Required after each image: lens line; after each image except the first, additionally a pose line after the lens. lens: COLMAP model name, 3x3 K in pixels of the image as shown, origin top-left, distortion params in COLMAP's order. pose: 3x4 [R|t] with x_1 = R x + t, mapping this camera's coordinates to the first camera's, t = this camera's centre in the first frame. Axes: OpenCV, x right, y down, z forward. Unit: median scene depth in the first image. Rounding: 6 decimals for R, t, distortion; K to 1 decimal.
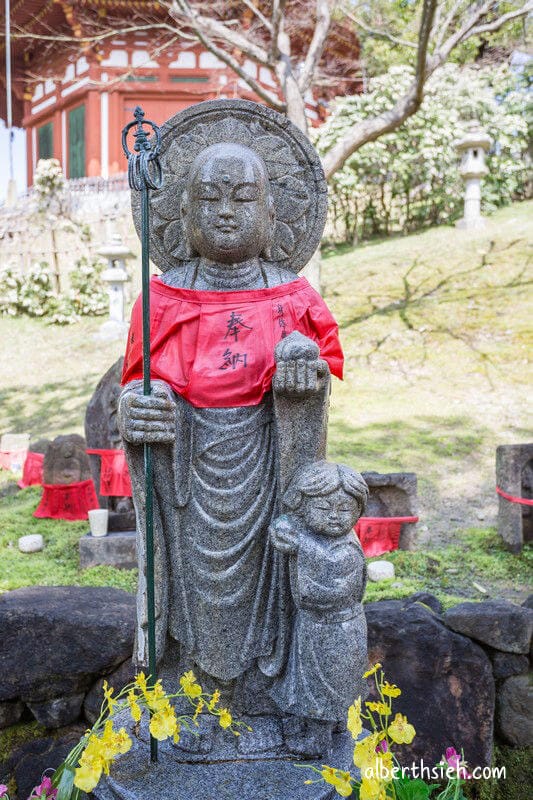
lens RADIAL K [[391.2, 0, 271.4], [0, 391.2, 399.0], [0, 0, 1]] dist [-0.065574, 0.029806]
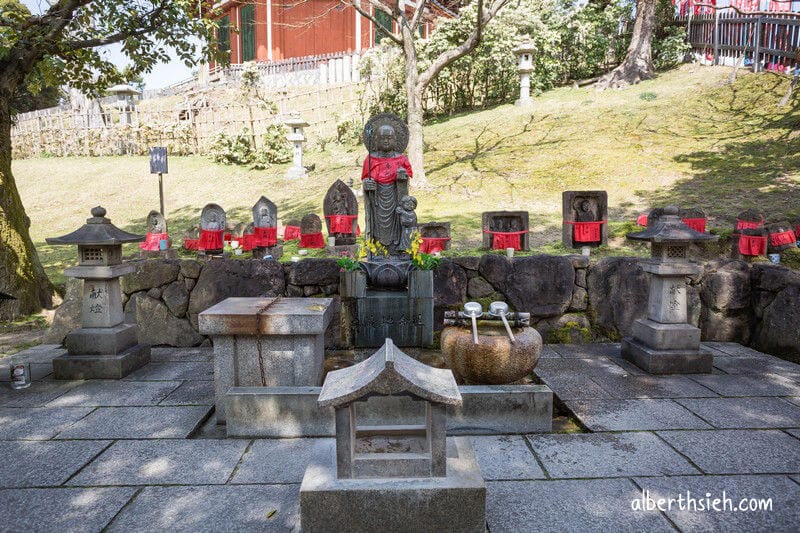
lens RADIAL K [[391.2, 0, 397.8], [0, 391.2, 259.0], [0, 0, 1]] dist [-0.065574, 0.029806]
pose [[0.999969, -0.005185, 0.005888, -0.001871], [0.004992, 0.999462, 0.032427, 0.122039], [-0.006053, -0.032397, 0.999457, -0.581529]]
